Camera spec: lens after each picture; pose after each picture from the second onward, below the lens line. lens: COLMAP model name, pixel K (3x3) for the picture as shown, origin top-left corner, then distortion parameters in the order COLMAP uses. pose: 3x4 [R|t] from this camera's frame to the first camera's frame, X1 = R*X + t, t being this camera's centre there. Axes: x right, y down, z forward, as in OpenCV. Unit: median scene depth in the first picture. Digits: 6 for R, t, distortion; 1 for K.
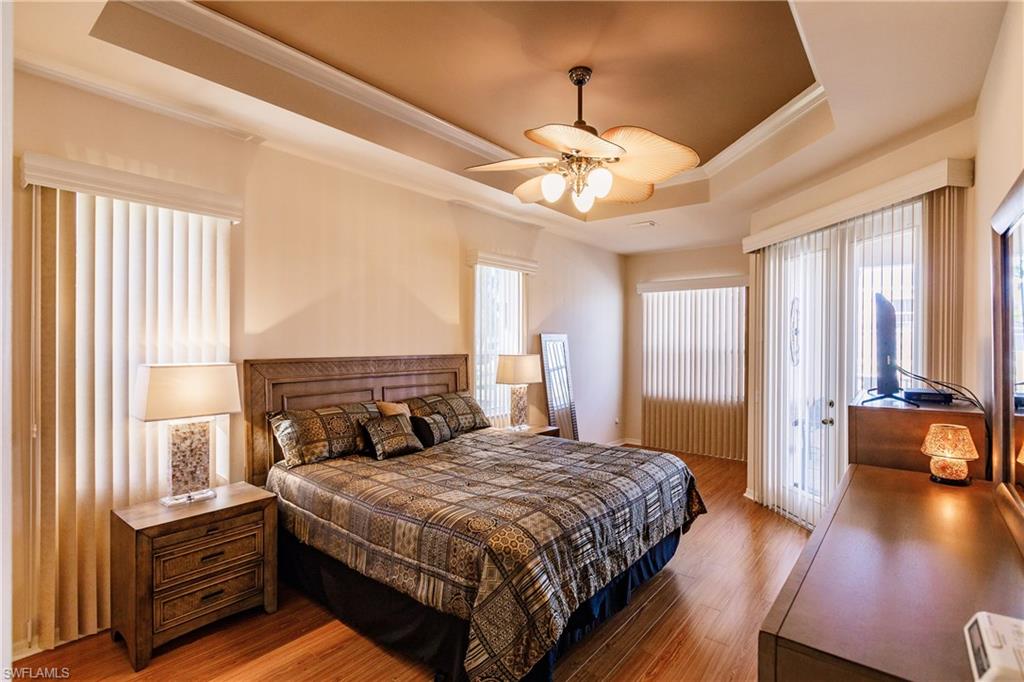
lens RADIAL K [[483.9, 0, 510.5], [0, 483.9, 344.4], [0, 0, 1]] dist [-0.004173, -0.000043]
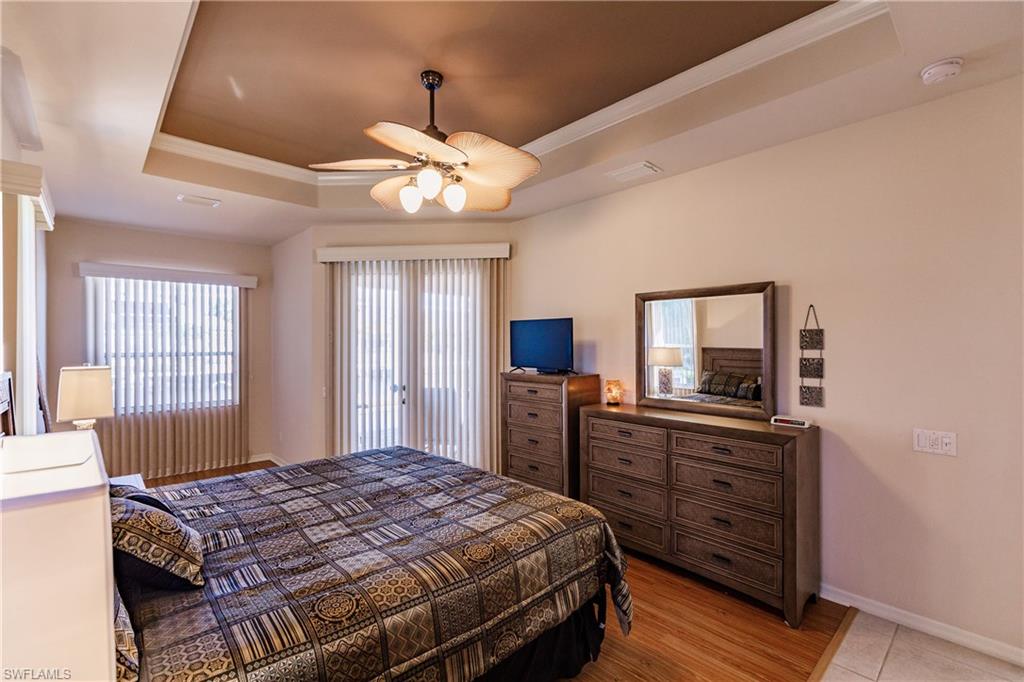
lens RADIAL K [[455.5, 0, 511.1], [0, 455.5, 339.8], [0, 0, 1]] dist [-0.000830, -0.001165]
pose [[0.140069, 0.003262, 0.990136, -0.829747], [0.006027, 0.999973, -0.004147, -0.011121], [-0.990123, 0.006548, 0.140046, 0.743126]]
